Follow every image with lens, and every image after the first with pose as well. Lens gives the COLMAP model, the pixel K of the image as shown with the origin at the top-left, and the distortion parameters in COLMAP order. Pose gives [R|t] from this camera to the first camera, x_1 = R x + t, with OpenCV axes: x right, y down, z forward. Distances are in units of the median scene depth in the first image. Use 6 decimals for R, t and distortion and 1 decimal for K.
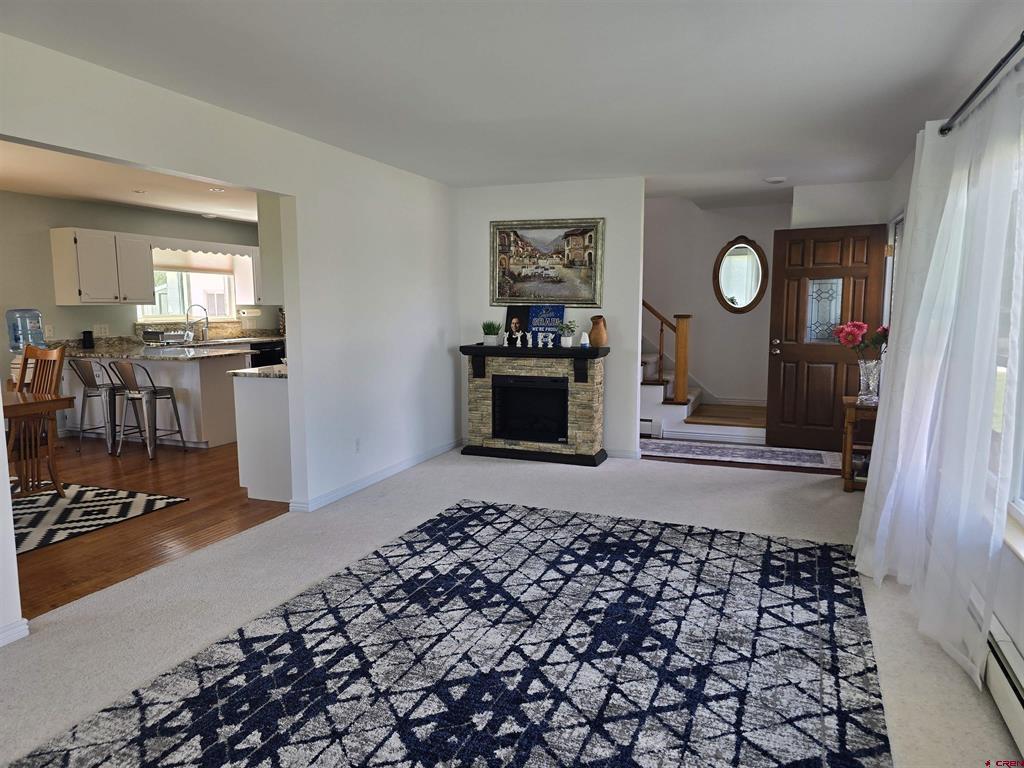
lens RADIAL K [[688.6, 0, 512.4], [0, 688.6, 385.5], [0, 0, 1]] dist [0.066627, -0.053475]
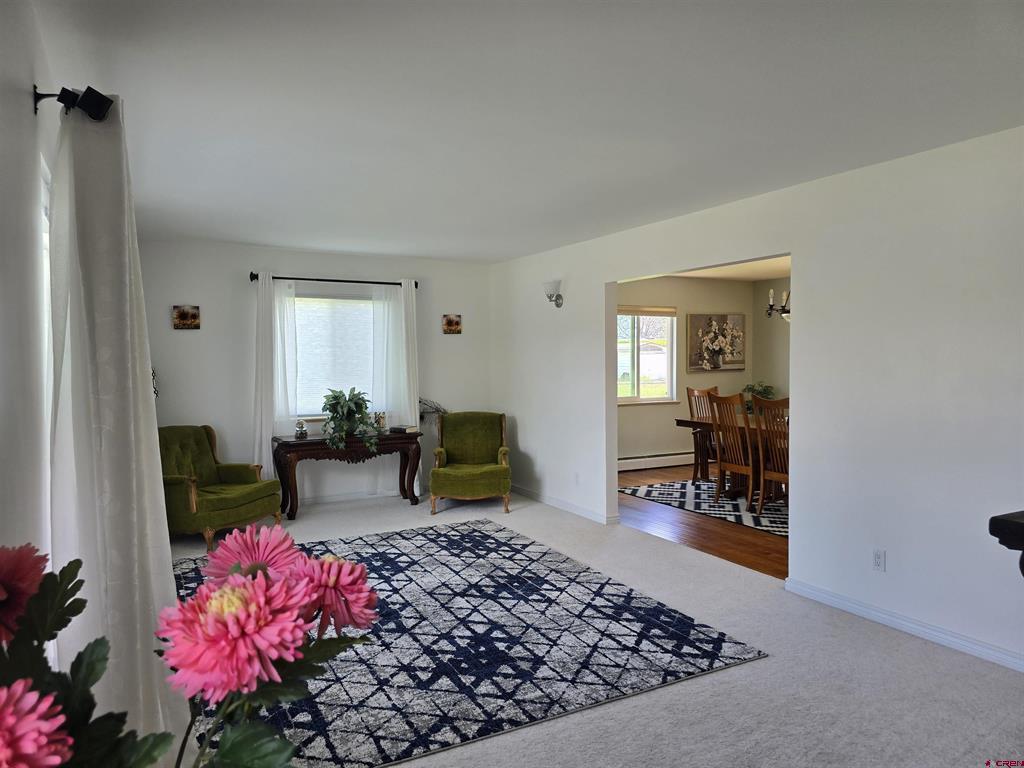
lens RADIAL K [[688.6, 0, 523.0], [0, 688.6, 380.9], [0, 0, 1]] dist [0.066627, -0.053475]
pose [[-0.627589, 0.035373, -0.777741, 0.919839], [-0.083668, 0.990118, 0.112547, -0.240504], [0.774036, 0.135705, -0.618427, 1.830792]]
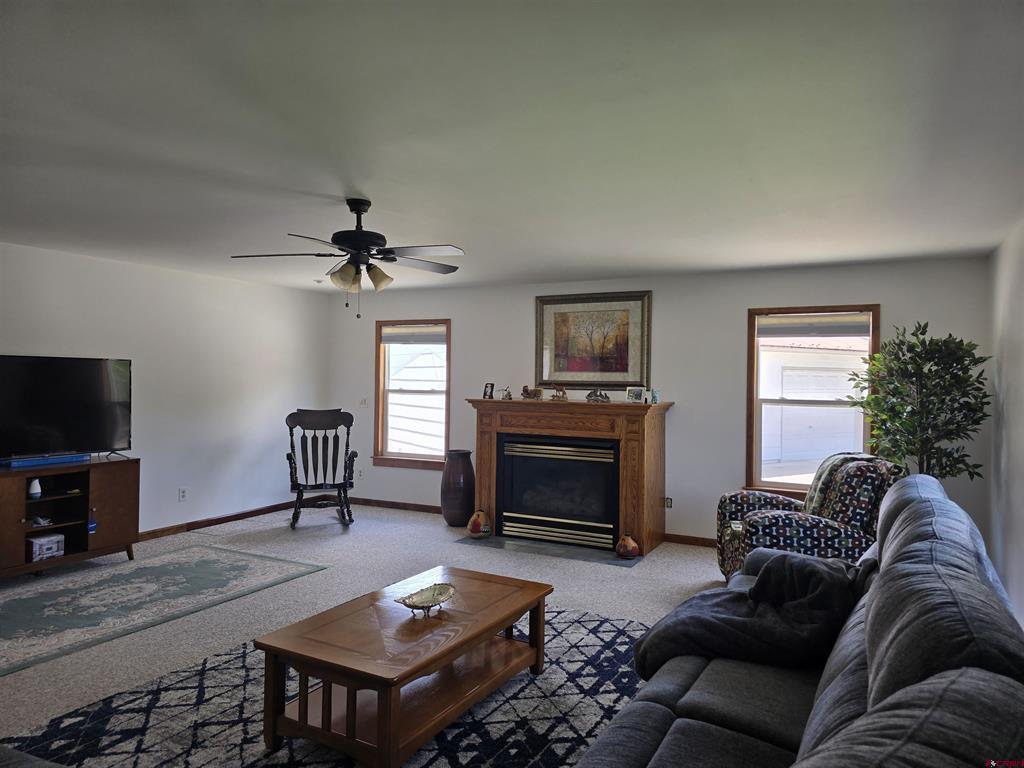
lens RADIAL K [[688.6, 0, 520.5], [0, 688.6, 385.0], [0, 0, 1]] dist [0.066627, -0.053475]
pose [[-0.993701, -0.012389, 0.111375, -0.208892], [0.001965, 0.991791, 0.127856, -0.260721], [-0.112045, 0.127270, -0.985519, 1.839681]]
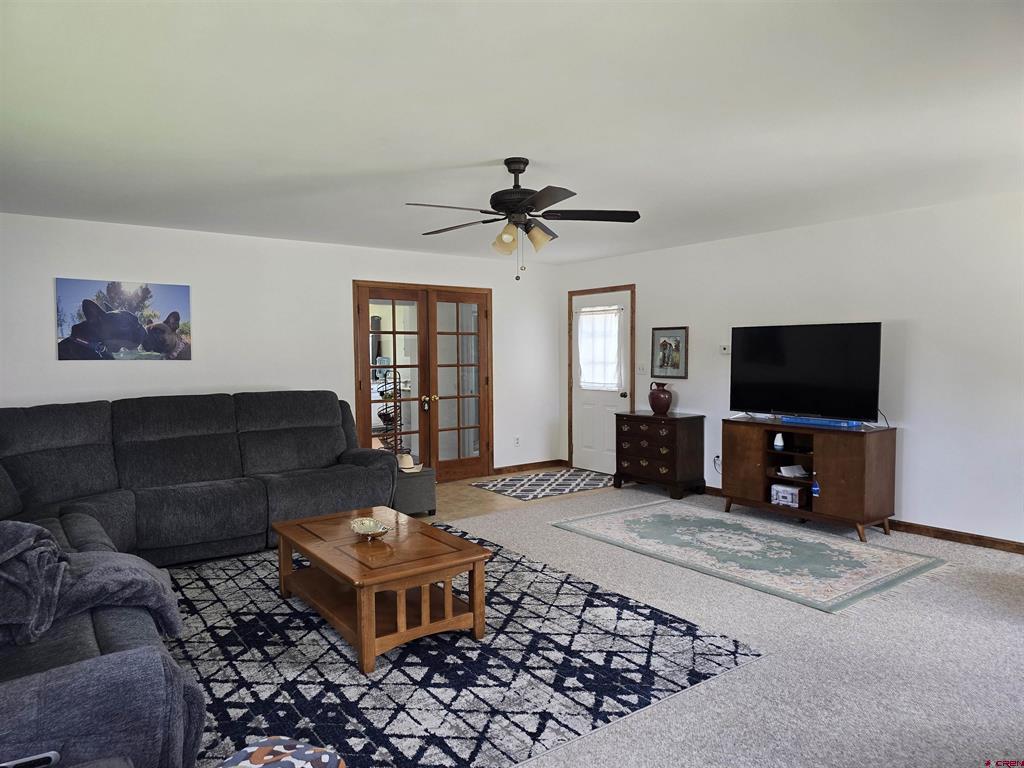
lens RADIAL K [[688.6, 0, 505.9], [0, 688.6, 381.4], [0, 0, 1]] dist [0.066627, -0.053475]
pose [[0.533164, -0.041802, 0.844978, -0.821223], [0.108795, 0.993873, -0.019479, -0.027777], [-0.838987, 0.102315, 0.534445, 0.076375]]
